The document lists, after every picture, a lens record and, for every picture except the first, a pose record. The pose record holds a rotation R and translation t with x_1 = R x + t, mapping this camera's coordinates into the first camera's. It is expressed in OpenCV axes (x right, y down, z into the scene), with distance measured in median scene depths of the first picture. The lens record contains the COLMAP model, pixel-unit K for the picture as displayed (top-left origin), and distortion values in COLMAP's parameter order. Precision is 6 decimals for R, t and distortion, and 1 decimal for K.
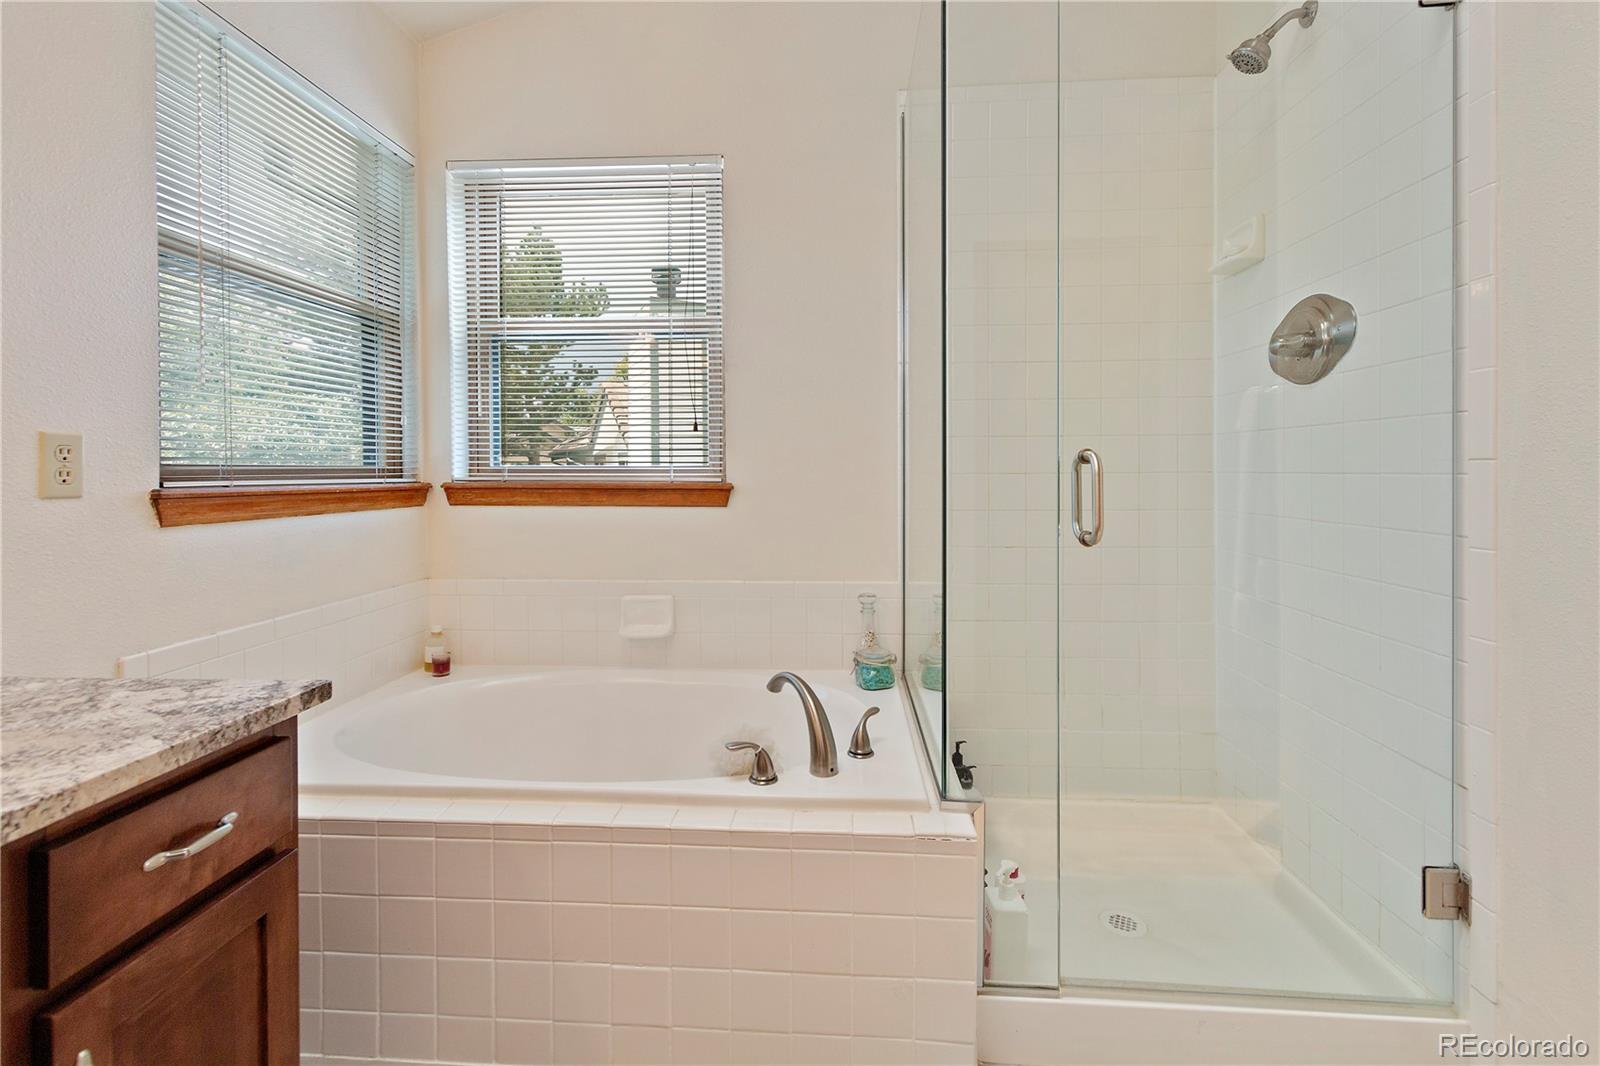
lens RADIAL K [[744.1, 0, 792.3], [0, 744.1, 476.8], [0, 0, 1]] dist [0.007520, -0.002772]
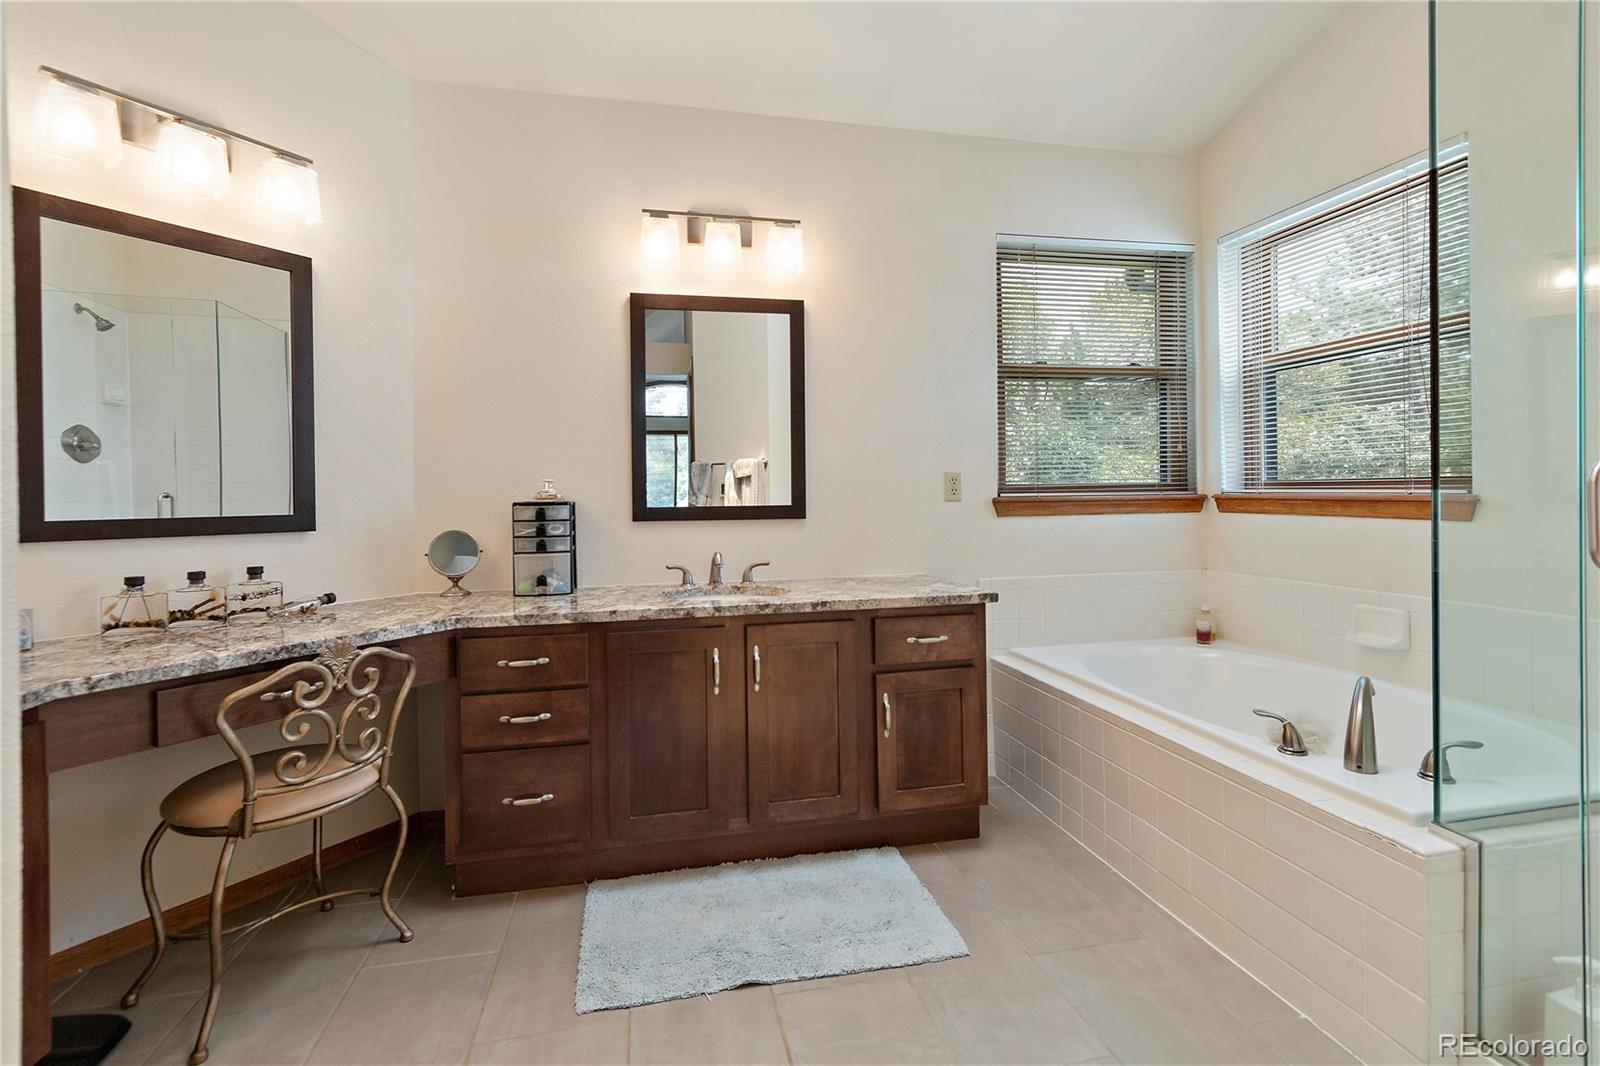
lens RADIAL K [[744.1, 0, 804.5], [0, 744.1, 494.4], [0, 0, 1]] dist [0.007520, -0.002772]
pose [[0.287802, 0.000174, -0.957690, 0.841749], [0.006752, 0.999975, 0.002210, 0.000297], [0.957666, -0.007102, 0.287794, -0.053244]]
